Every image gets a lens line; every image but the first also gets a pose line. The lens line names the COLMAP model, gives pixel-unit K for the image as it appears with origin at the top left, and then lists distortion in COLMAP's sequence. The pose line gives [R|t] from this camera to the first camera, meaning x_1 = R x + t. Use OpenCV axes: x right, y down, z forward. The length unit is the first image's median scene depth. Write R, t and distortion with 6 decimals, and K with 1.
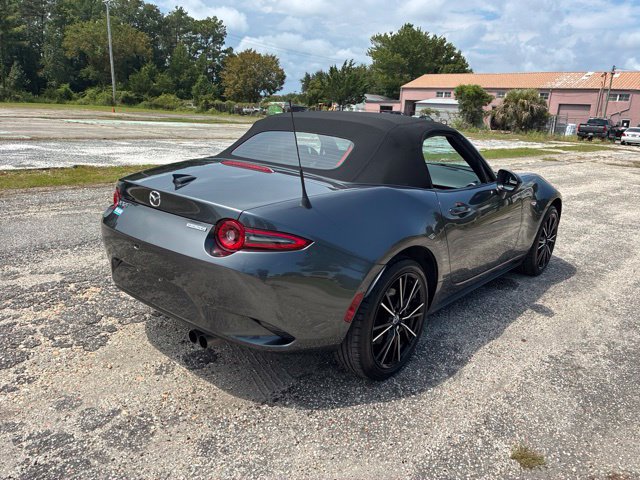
lens RADIAL K [[490.2, 0, 332.6], [0, 490.2, 239.9], [0, 0, 1]] dist [0.063005, -0.086255]
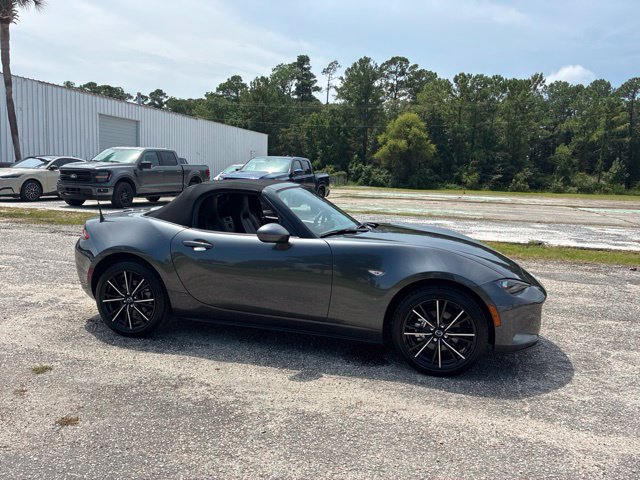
lens RADIAL K [[495.8, 0, 320.0], [0, 495.8, 240.0], [0, 0, 1]] dist [0.057156, -0.096838]
pose [[0.411774, 0.075684, -0.908137, 1.439869], [-0.241452, 0.969990, -0.028642, -0.098071], [0.878717, 0.231065, 0.417691, 0.652124]]
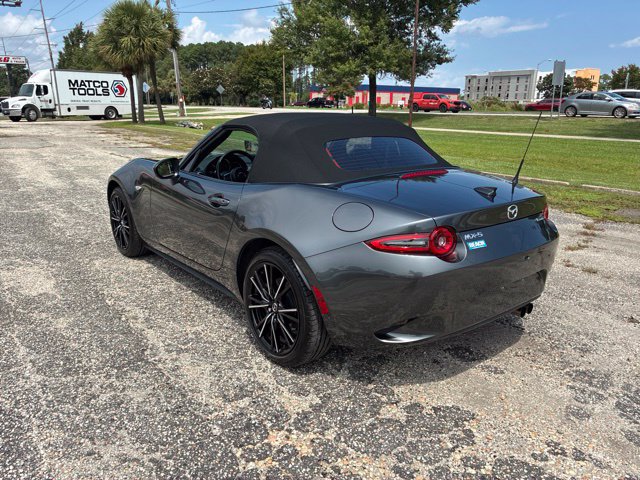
lens RADIAL K [[482.9, 0, 320.0], [0, 482.9, 240.0], [0, 0, 1]] dist [0.033266, -0.046828]
pose [[0.192547, -0.314481, 0.929531, -1.028836], [0.245243, 0.932618, 0.264725, -0.291106], [-0.950148, 0.176989, 0.256697, 0.824311]]
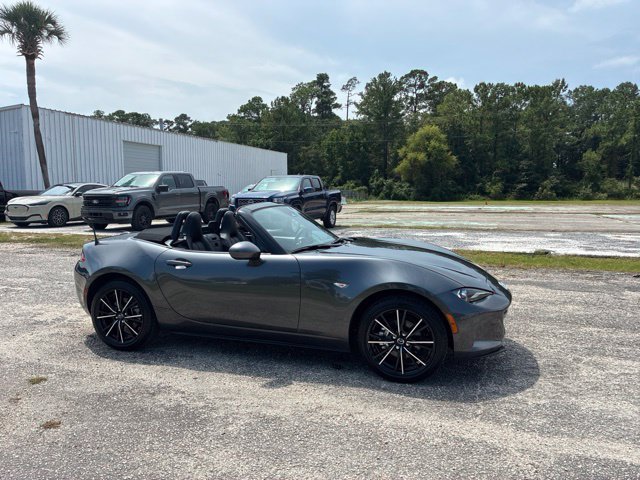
lens RADIAL K [[494.4, 0, 313.3], [0, 494.4, 247.6], [0, 0, 1]] dist [0.060285, -0.097192]
pose [[0.350878, 0.049214, -0.935127, 1.558913], [-0.214753, 0.976232, -0.029202, -0.127775], [0.911463, 0.211068, 0.353107, 0.750721]]
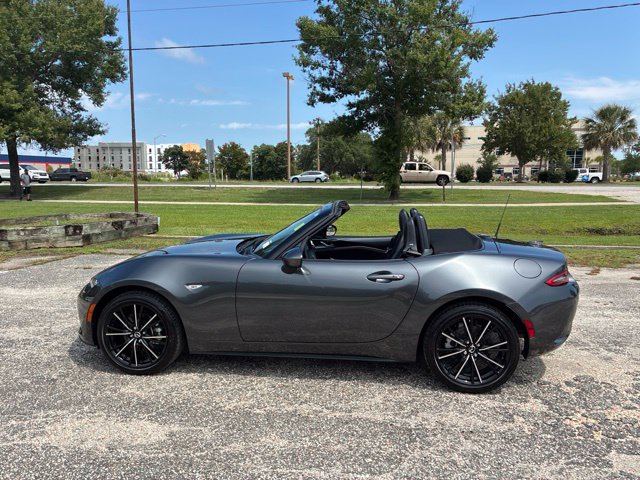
lens RADIAL K [[479.1, 0, 329.1], [0, 479.1, 240.0], [0, 0, 1]] dist [0.064611, -0.094723]
pose [[-0.538753, -0.165406, 0.826067, -0.980644], [0.178998, 0.935674, 0.304094, -0.583055], [-0.823228, 0.311696, -0.474490, 1.802800]]
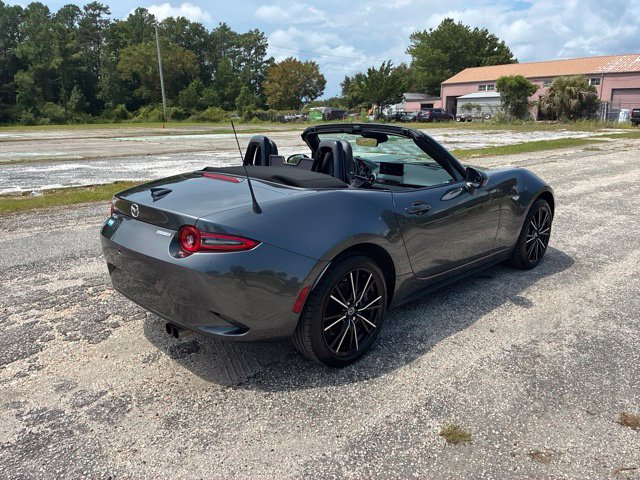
lens RADIAL K [[488.3, 0, 320.0], [0, 488.3, 240.0], [0, 0, 1]] dist [0.063404, -0.079605]
pose [[0.991773, -0.035485, -0.122994, 0.158082], [0.034971, 0.999368, -0.006341, 0.005857], [0.123142, 0.001987, 0.992387, -0.070108]]
